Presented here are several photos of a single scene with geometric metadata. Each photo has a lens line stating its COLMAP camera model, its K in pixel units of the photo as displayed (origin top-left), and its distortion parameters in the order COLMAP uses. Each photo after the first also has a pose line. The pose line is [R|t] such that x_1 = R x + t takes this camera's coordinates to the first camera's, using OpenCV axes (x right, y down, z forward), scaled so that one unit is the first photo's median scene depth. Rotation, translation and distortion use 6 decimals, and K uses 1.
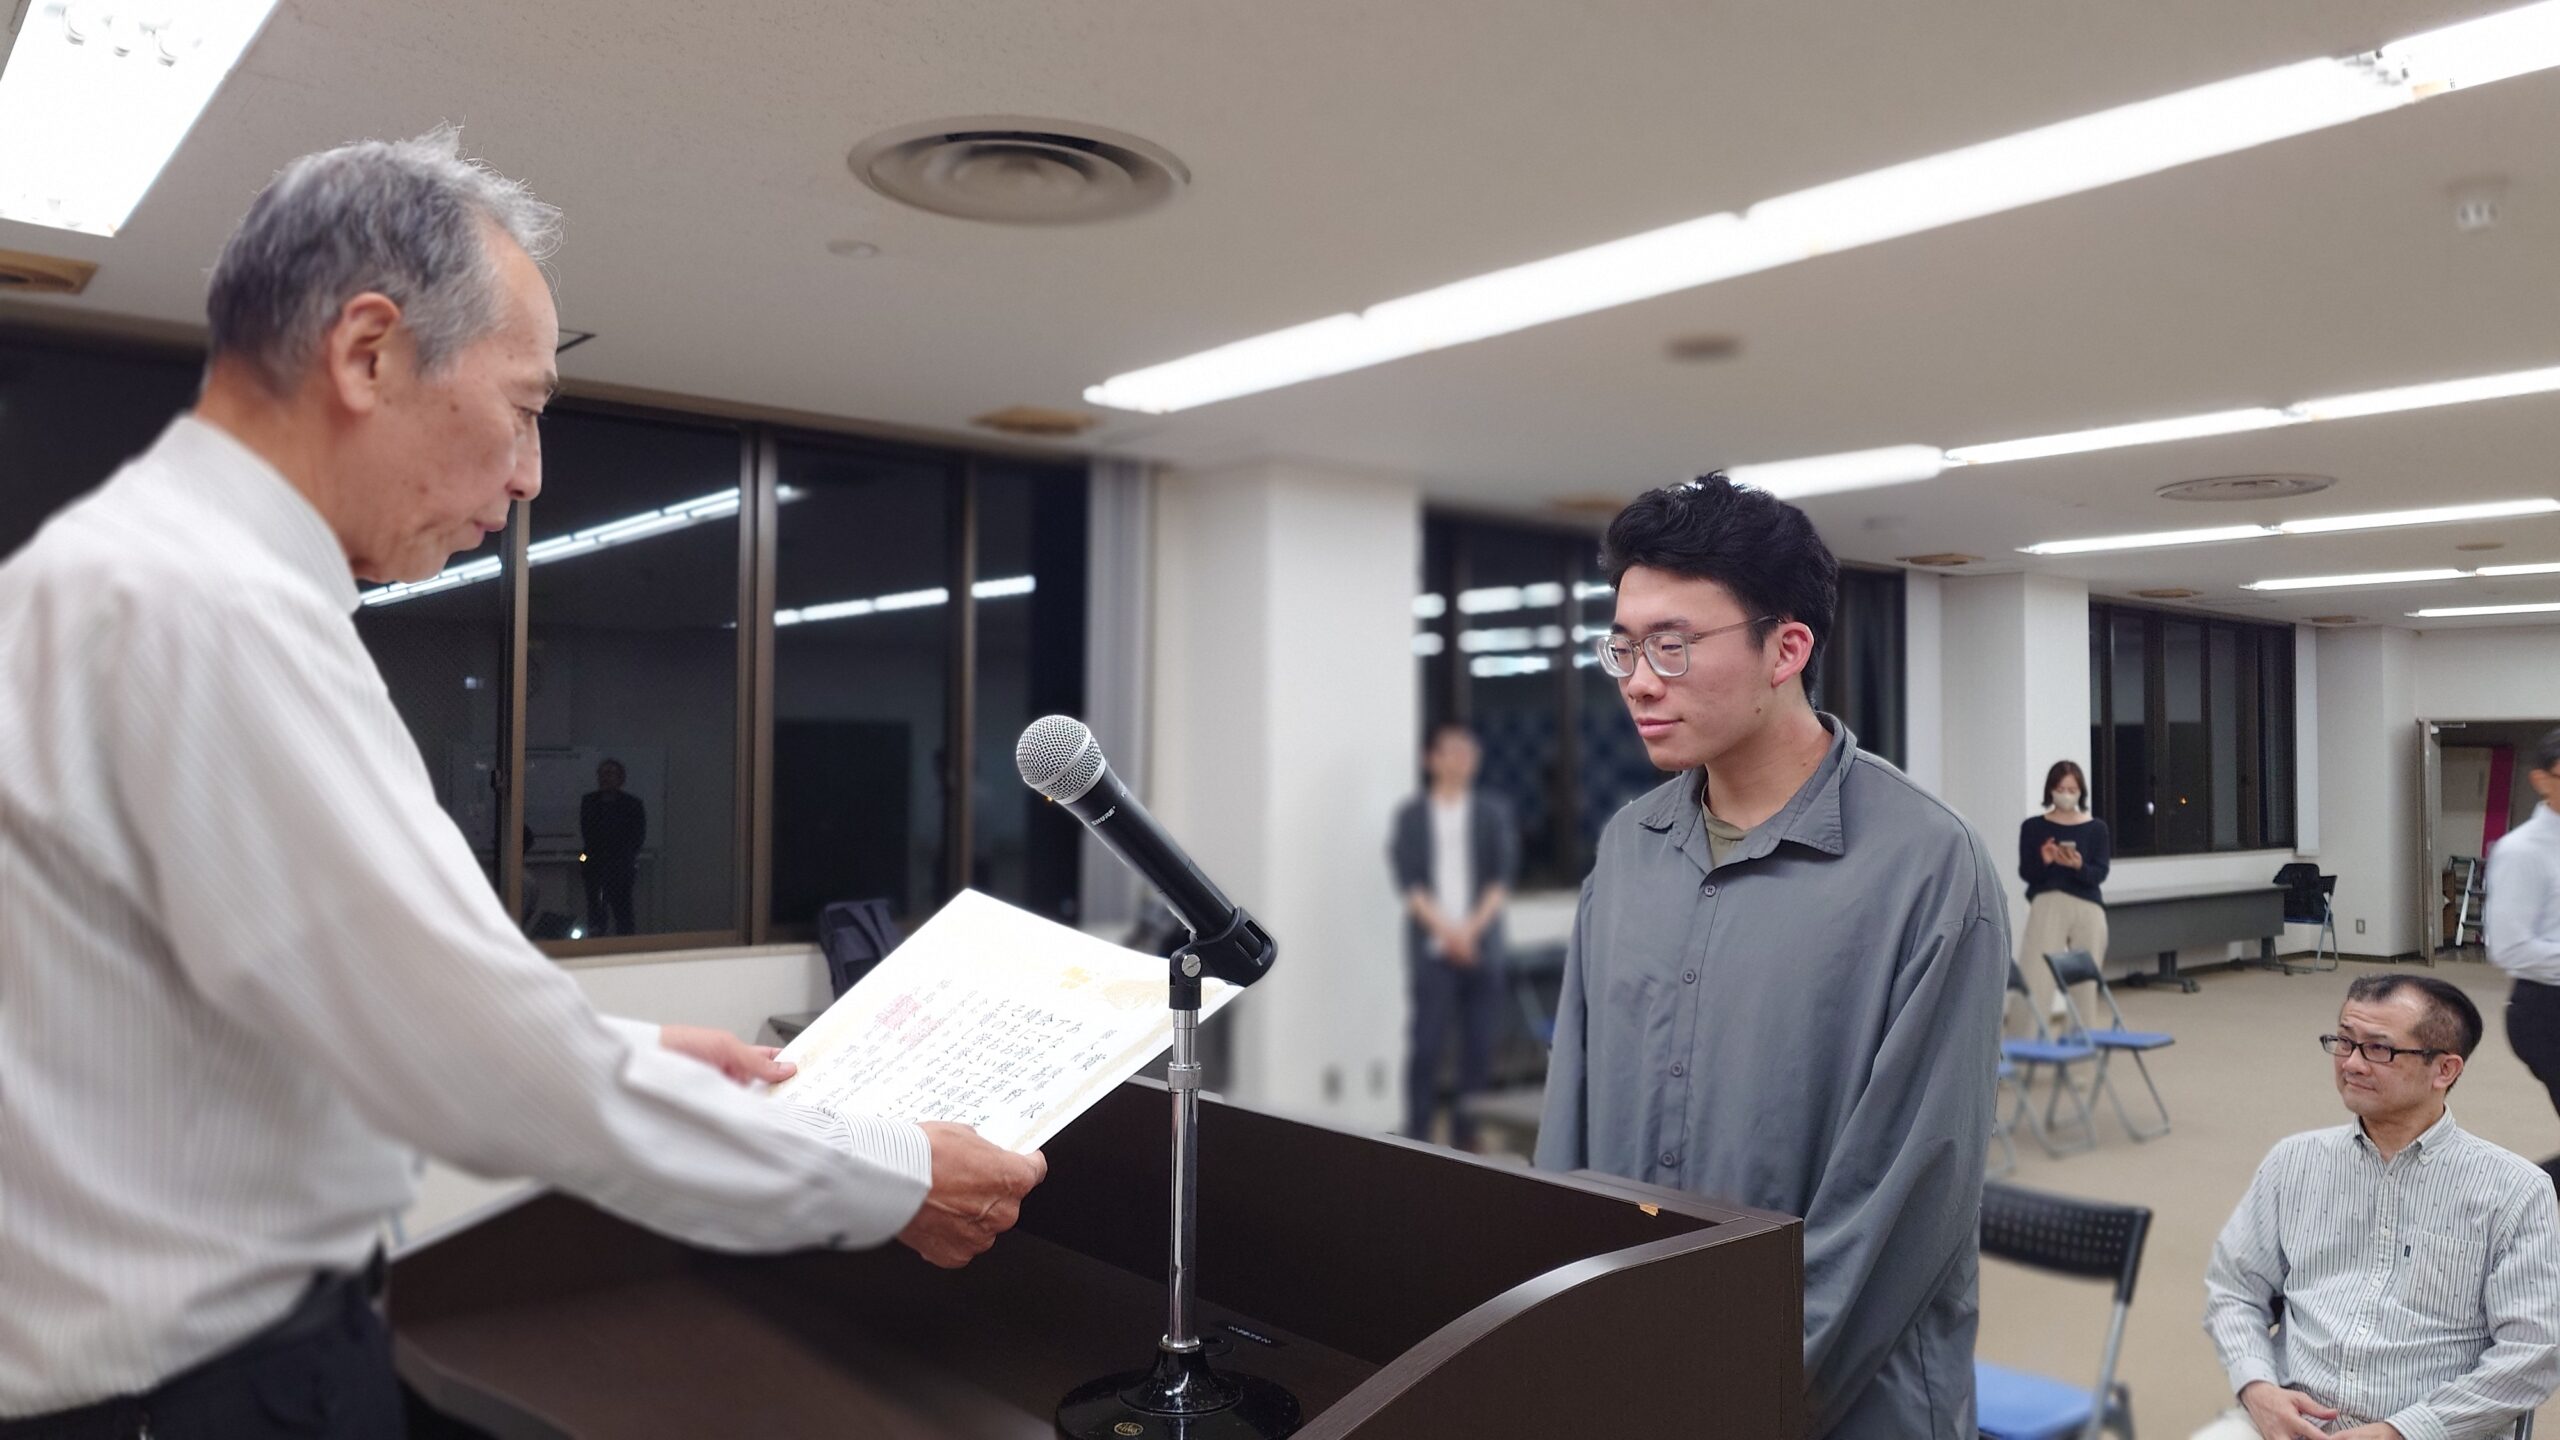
lens RADIAL K [[1947.3, 0, 1280.0], [0, 1947.3, 720.0], [0, 0, 1]] dist [-0.011348, 0.001448]
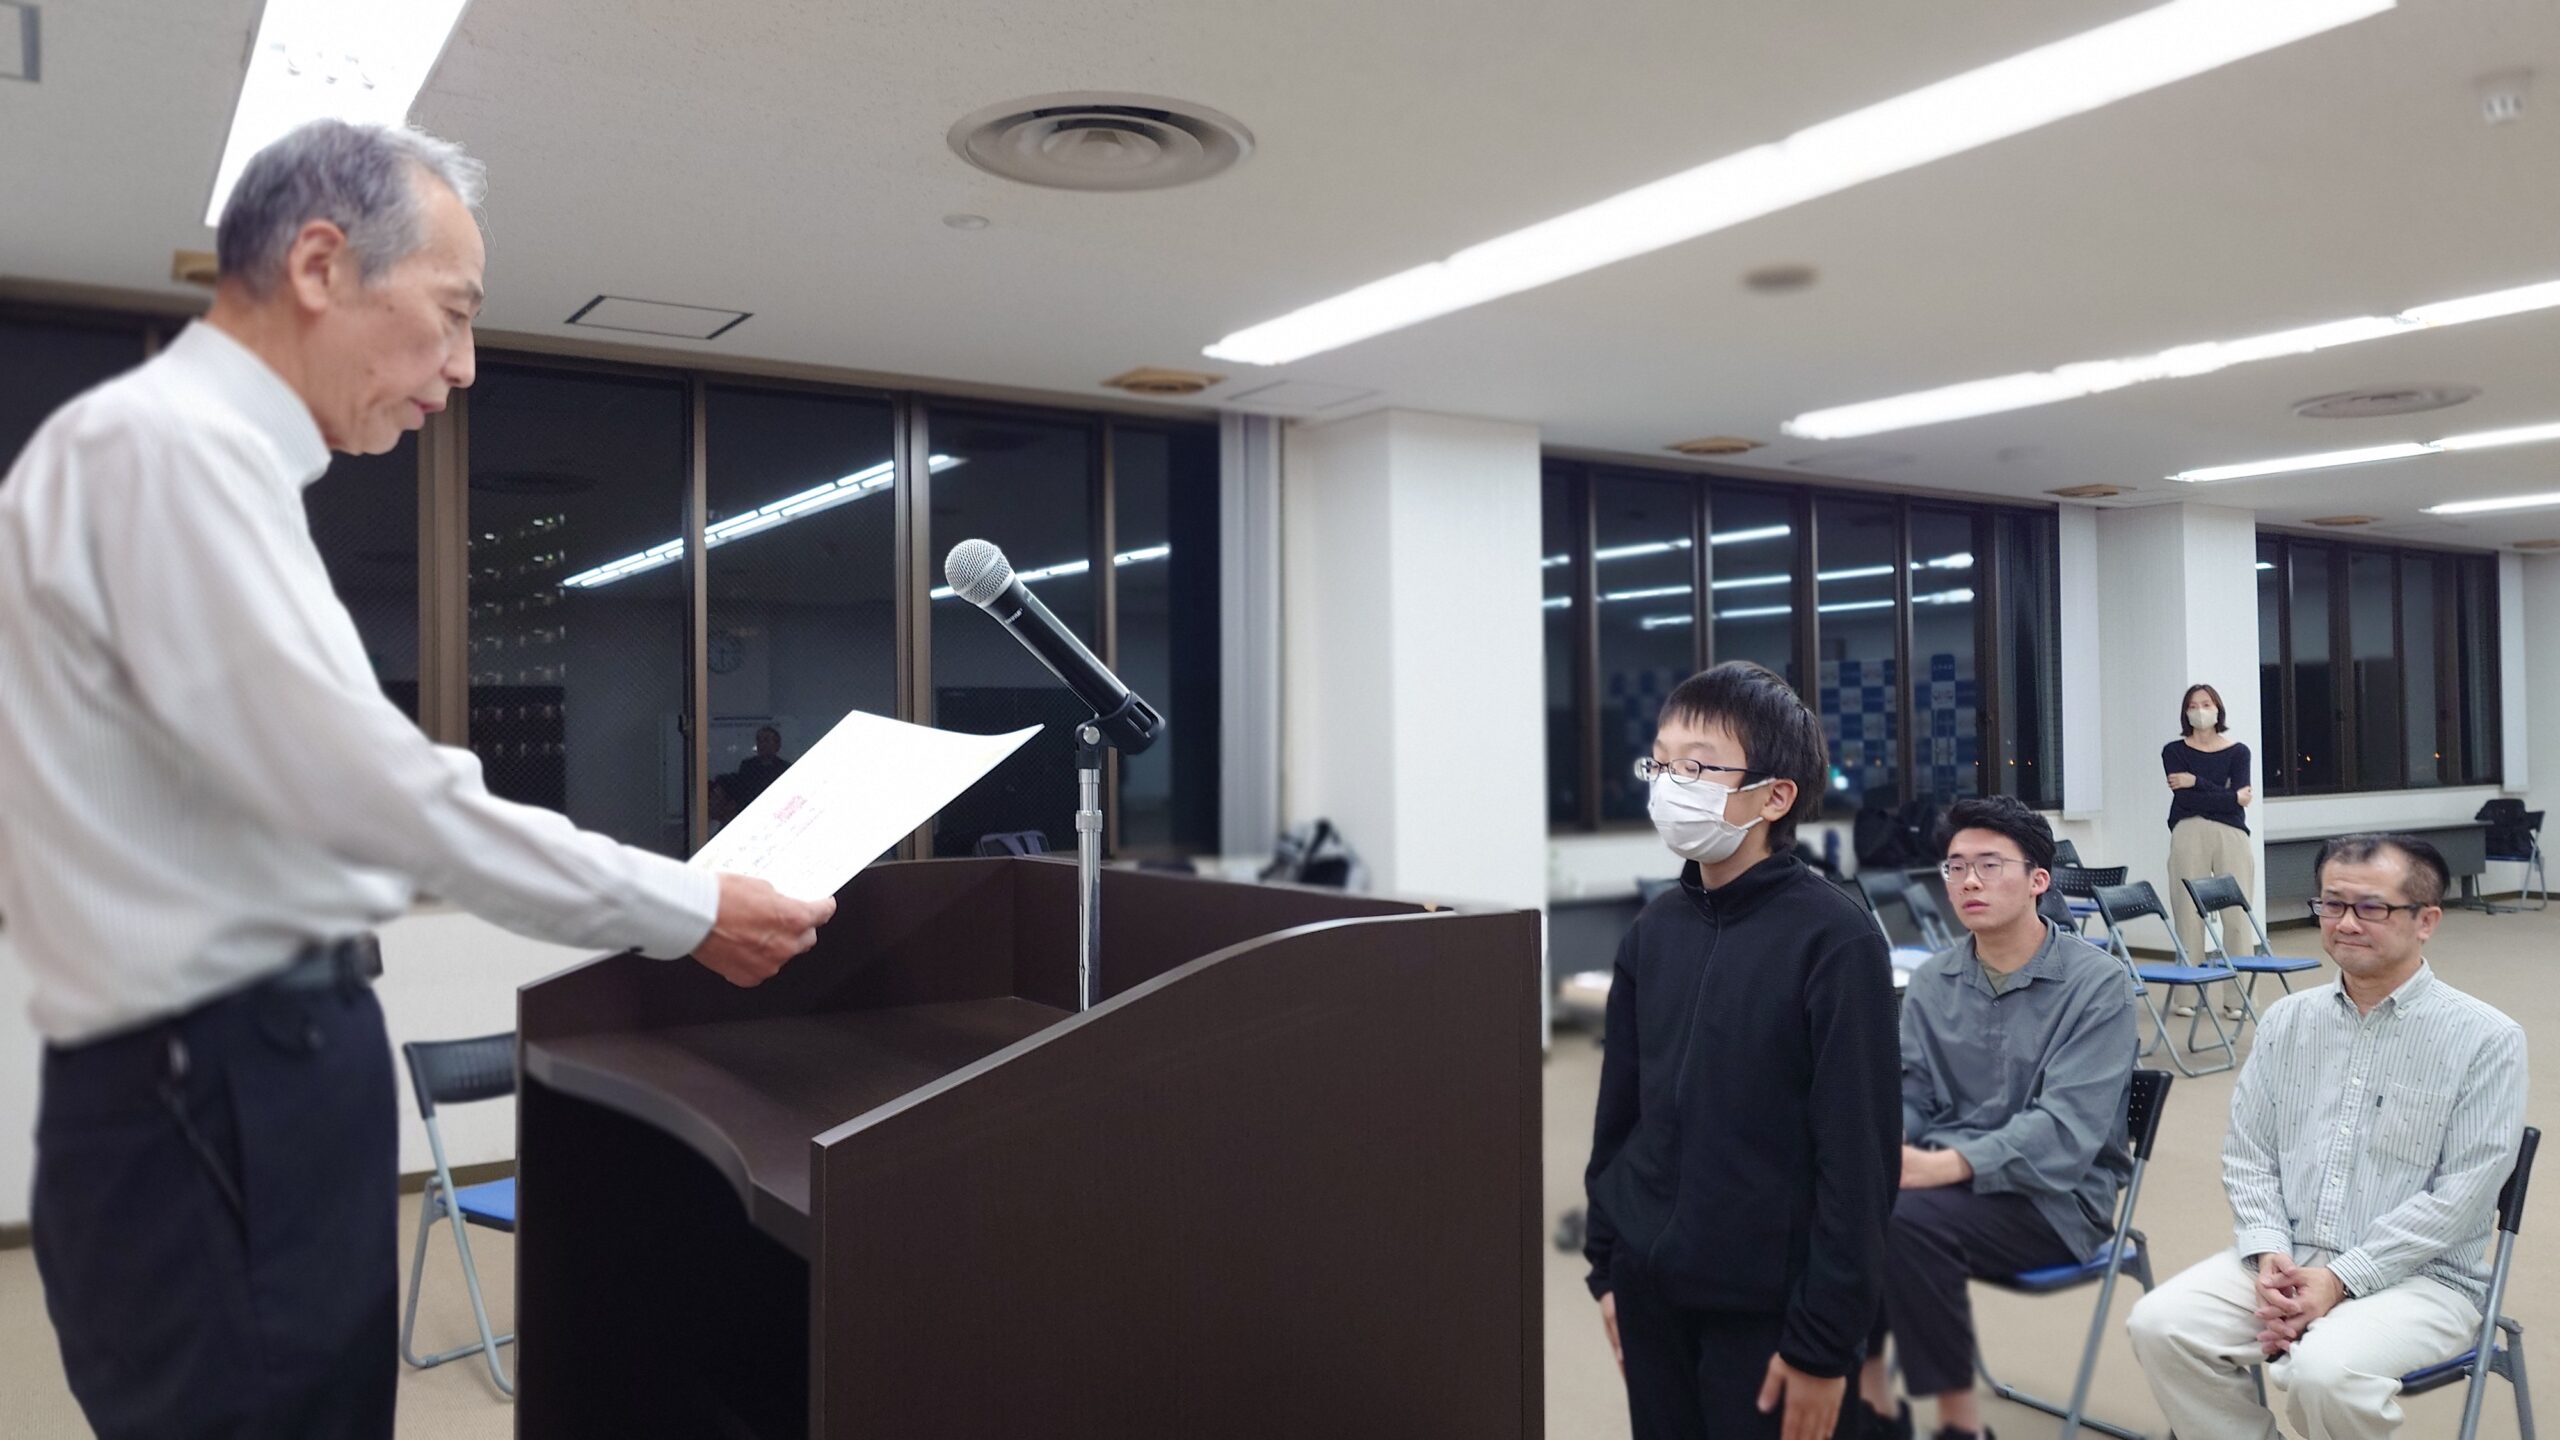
lens RADIAL K [[1947.3, 0, 1280.0], [0, 1947.3, 720.0], [0, 0, 1]] dist [-0.011348, 0.001448]
pose [[0.990969, -0.016182, -0.133109, 0.081098], [0.017124, 0.999836, 0.005939, 0.028556], [0.132991, -0.008165, 0.991084, -0.052328]]
